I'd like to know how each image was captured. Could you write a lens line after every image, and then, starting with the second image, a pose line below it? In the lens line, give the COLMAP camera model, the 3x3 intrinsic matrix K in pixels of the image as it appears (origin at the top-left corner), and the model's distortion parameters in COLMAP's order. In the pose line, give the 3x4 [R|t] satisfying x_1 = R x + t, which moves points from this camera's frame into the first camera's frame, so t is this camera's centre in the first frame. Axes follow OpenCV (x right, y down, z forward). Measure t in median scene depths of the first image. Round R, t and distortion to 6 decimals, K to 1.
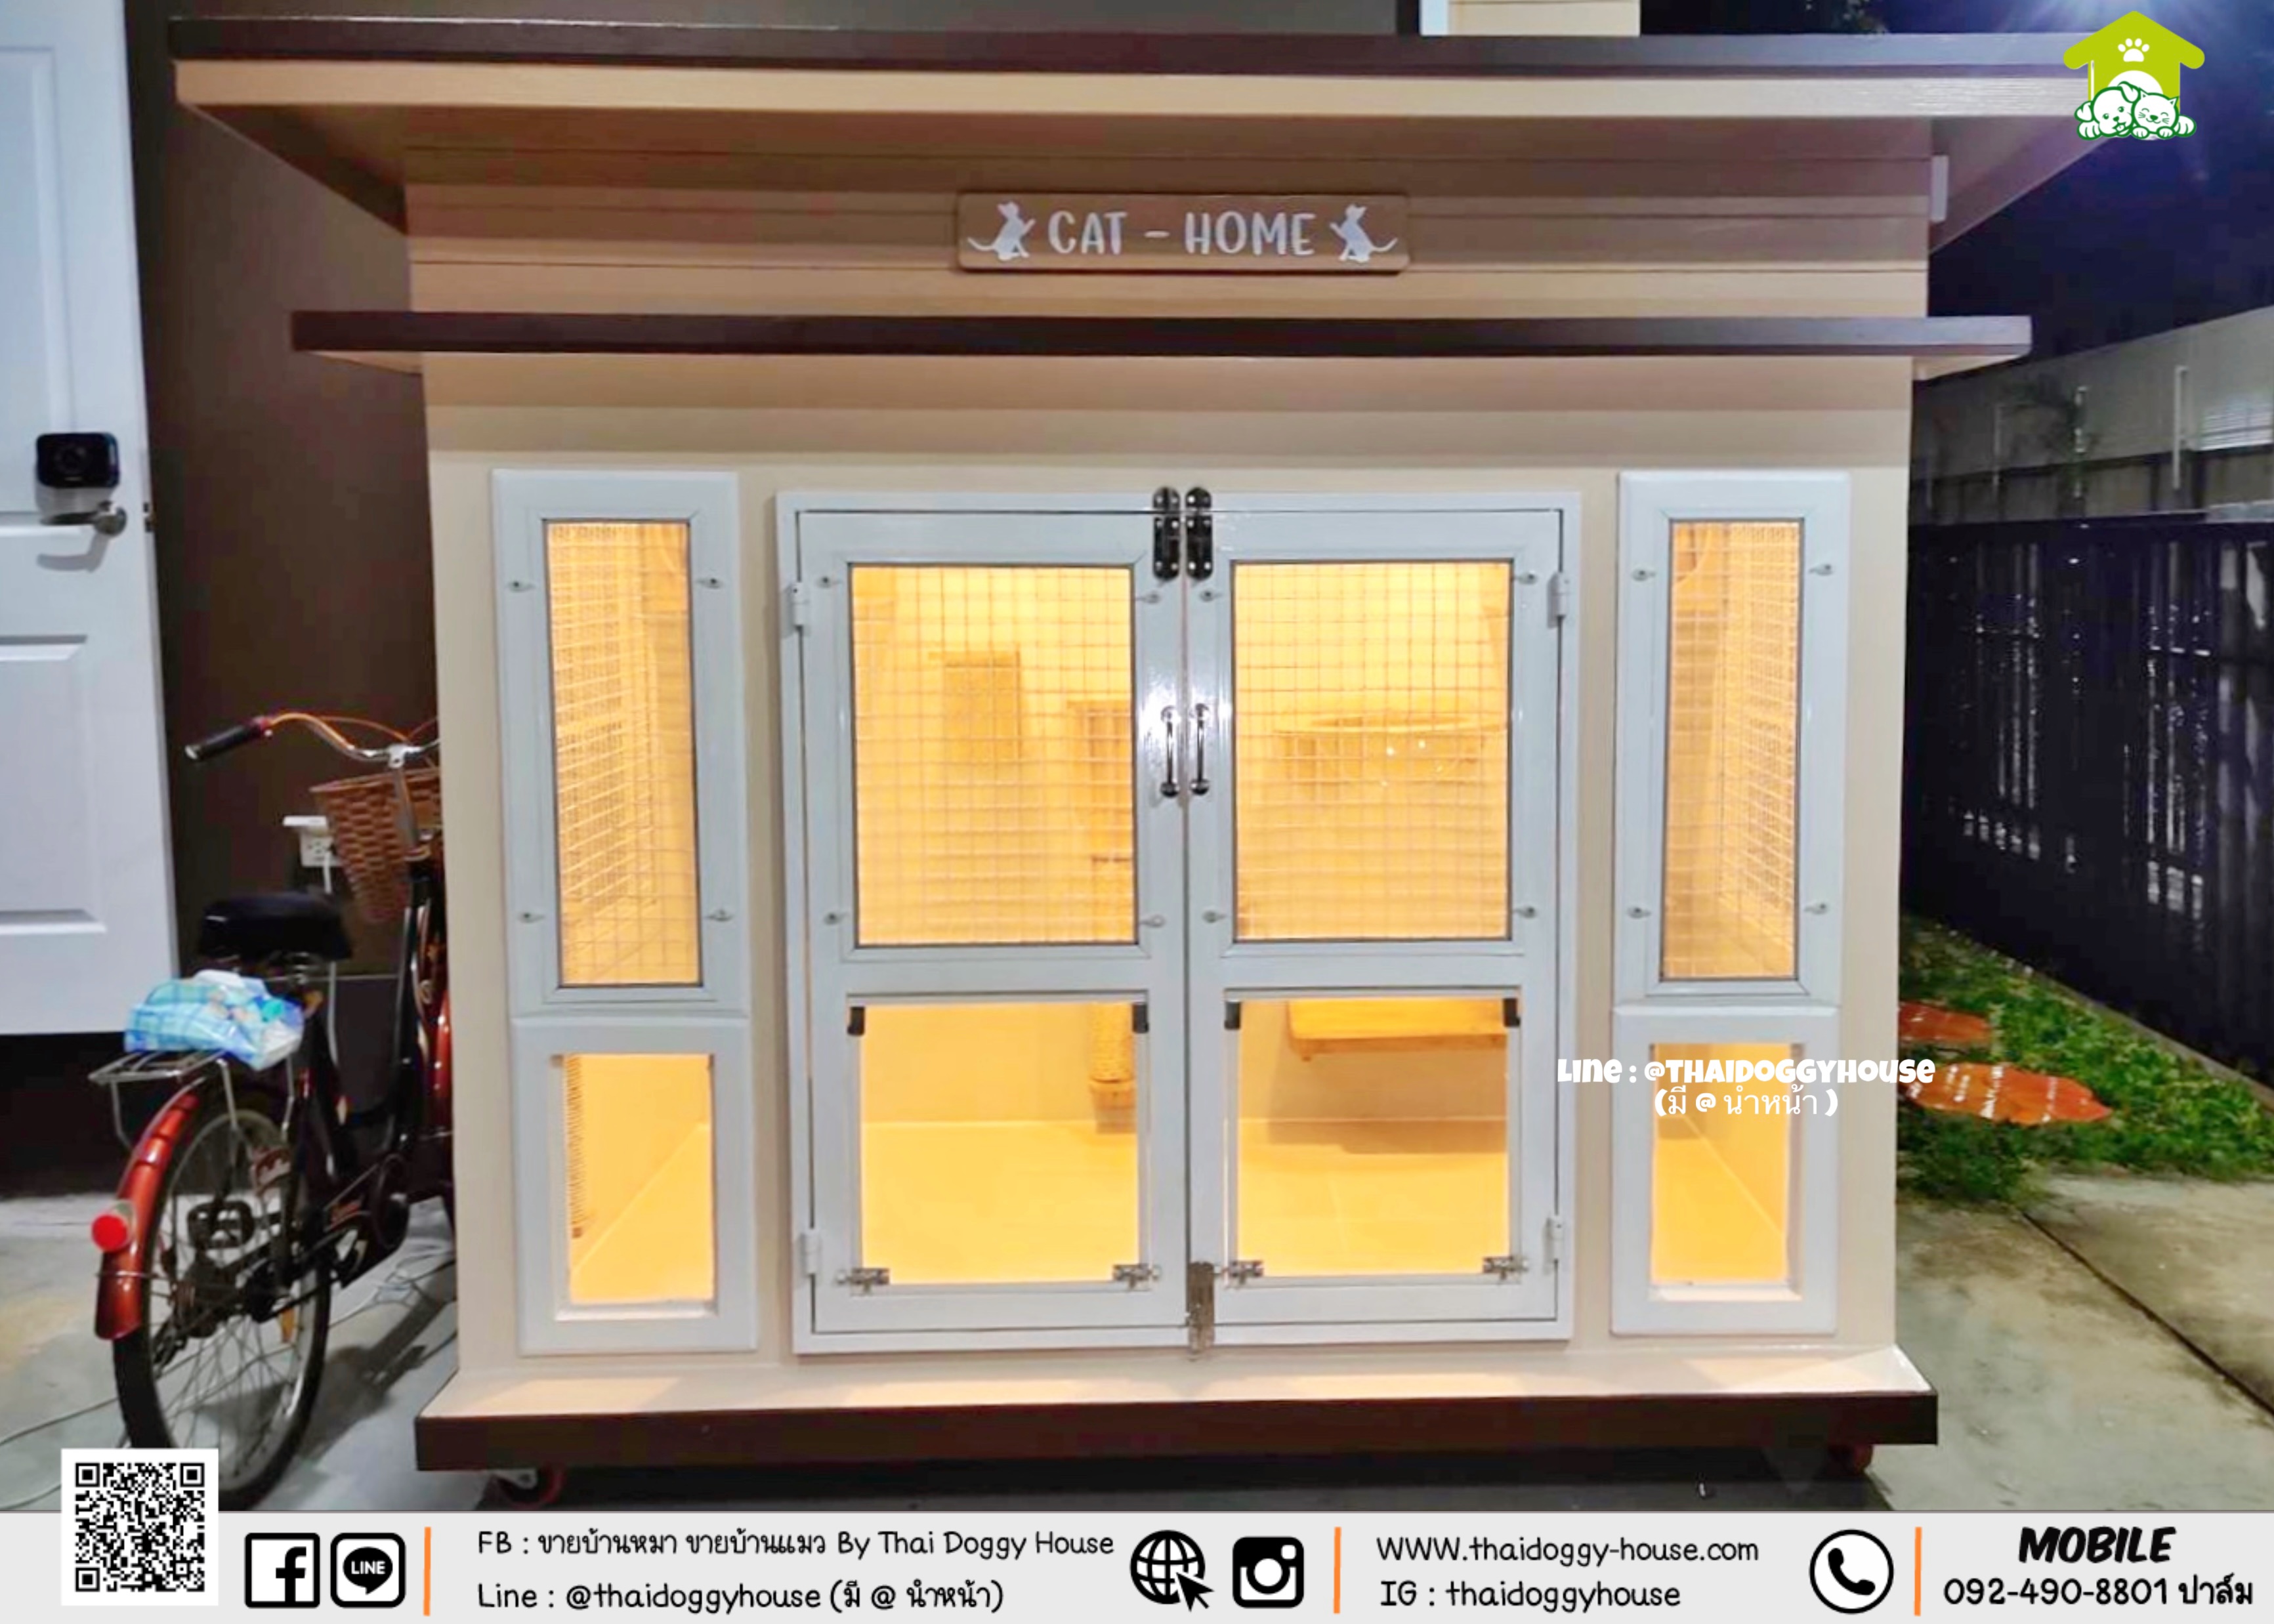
lens RADIAL K [[2042.1, 0, 1392.3], [0, 2042.1, 772.0], [0, 0, 1]] dist [0.090290, -0.124928]
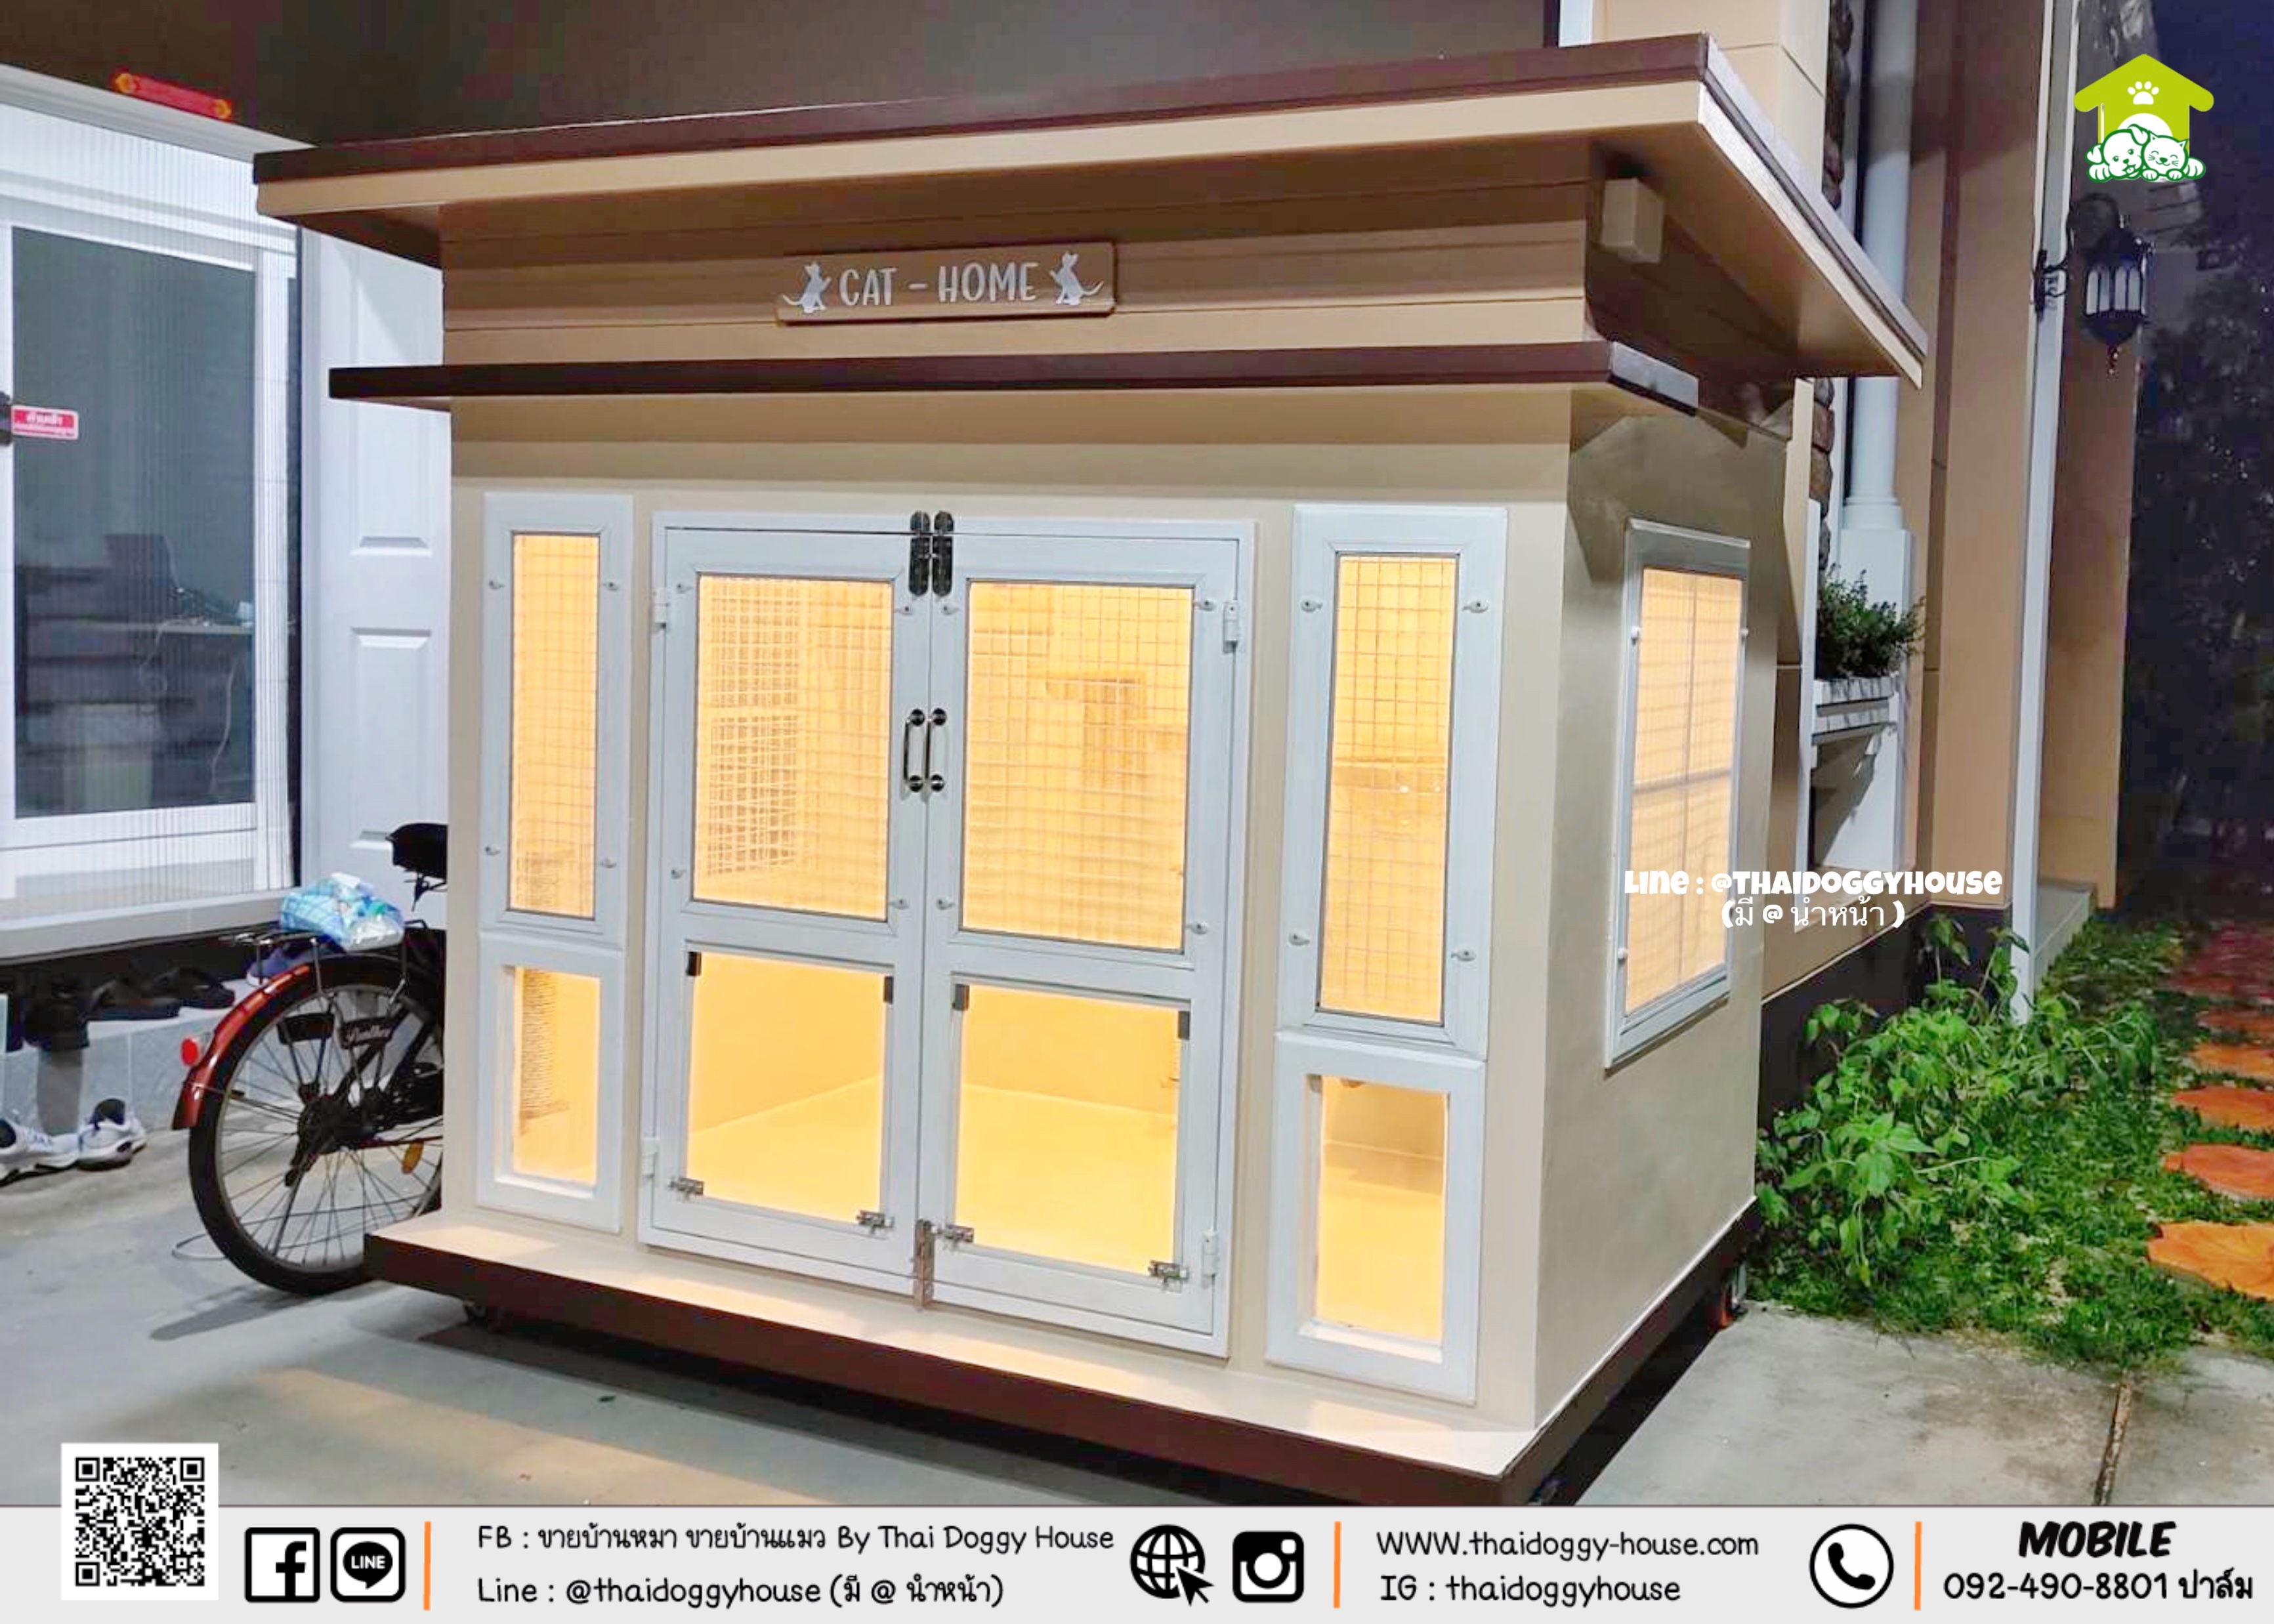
lens RADIAL K [[2042.1, 0, 1392.3], [0, 2042.1, 772.0], [0, 0, 1]] dist [0.090290, -0.124928]
pose [[0.896152, 0.066755, -0.438697, 0.609715], [-0.082558, 0.996441, -0.017022, -0.000485], [0.436000, 0.051472, 0.898474, 0.116484]]
